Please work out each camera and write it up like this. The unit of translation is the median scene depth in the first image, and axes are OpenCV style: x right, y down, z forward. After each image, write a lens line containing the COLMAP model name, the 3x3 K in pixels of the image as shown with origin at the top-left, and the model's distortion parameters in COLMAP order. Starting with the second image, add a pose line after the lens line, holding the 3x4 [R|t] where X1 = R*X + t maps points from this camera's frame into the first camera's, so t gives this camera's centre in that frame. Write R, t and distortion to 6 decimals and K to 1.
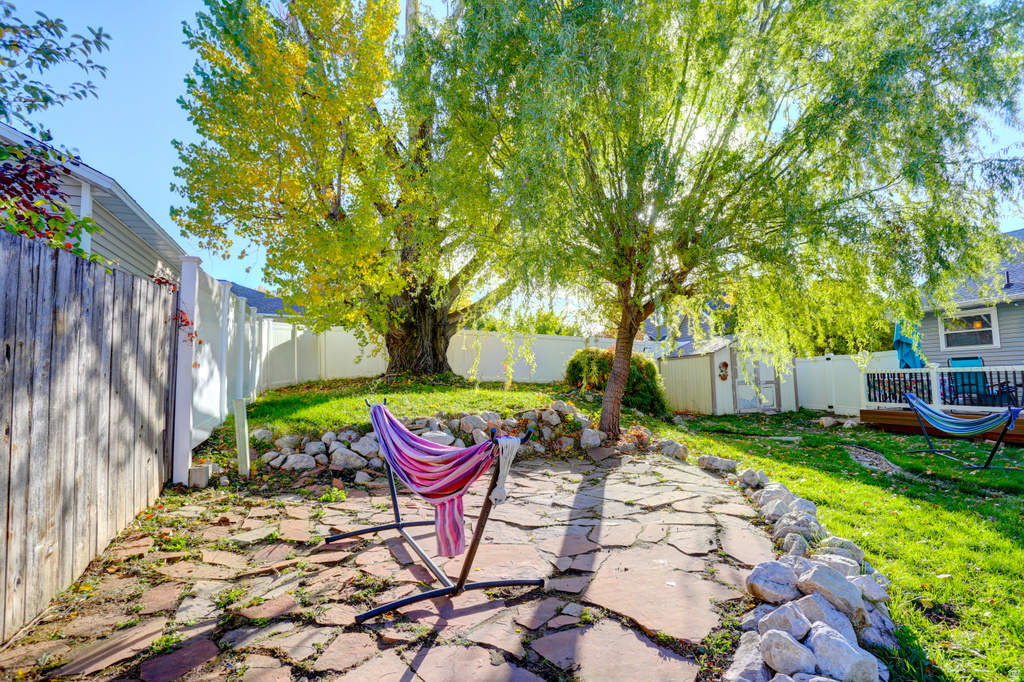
lens RADIAL K [[493.3, 0, 499.5], [0, 493.3, 339.0], [0, 0, 1]] dist [-0.082498, 0.036410]
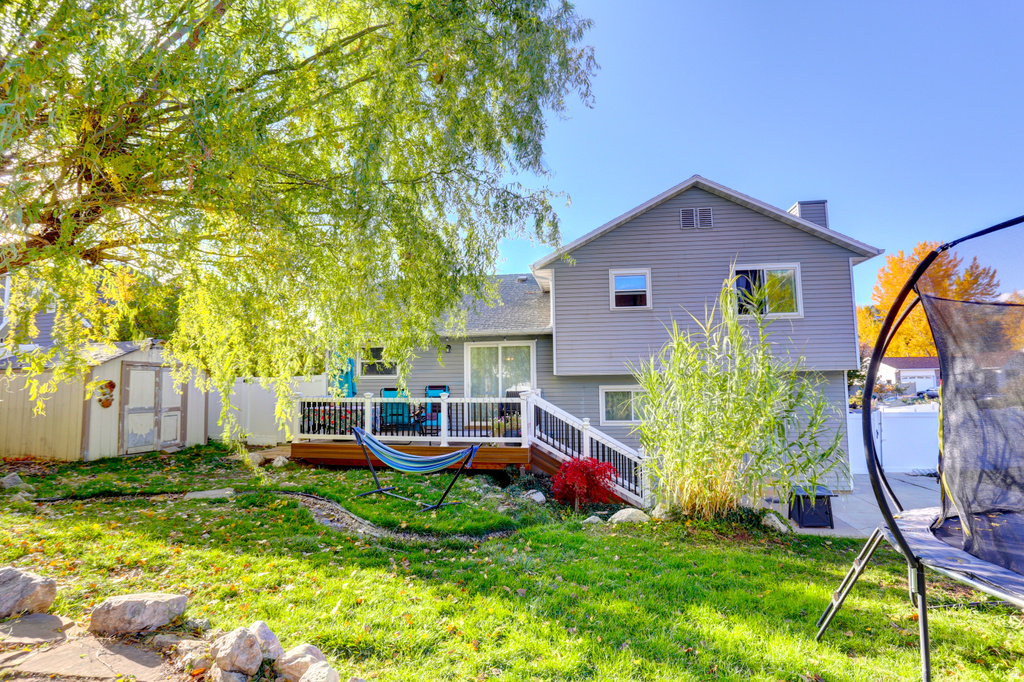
lens RADIAL K [[497.7, 0, 512.0], [0, 497.7, 341.0], [0, 0, 1]] dist [-0.067788, 0.030510]
pose [[0.393334, 0.099979, 0.913944, 0.081988], [-0.075737, 0.994215, -0.076165, -0.000046], [-0.916271, -0.039261, 0.398630, 0.297234]]
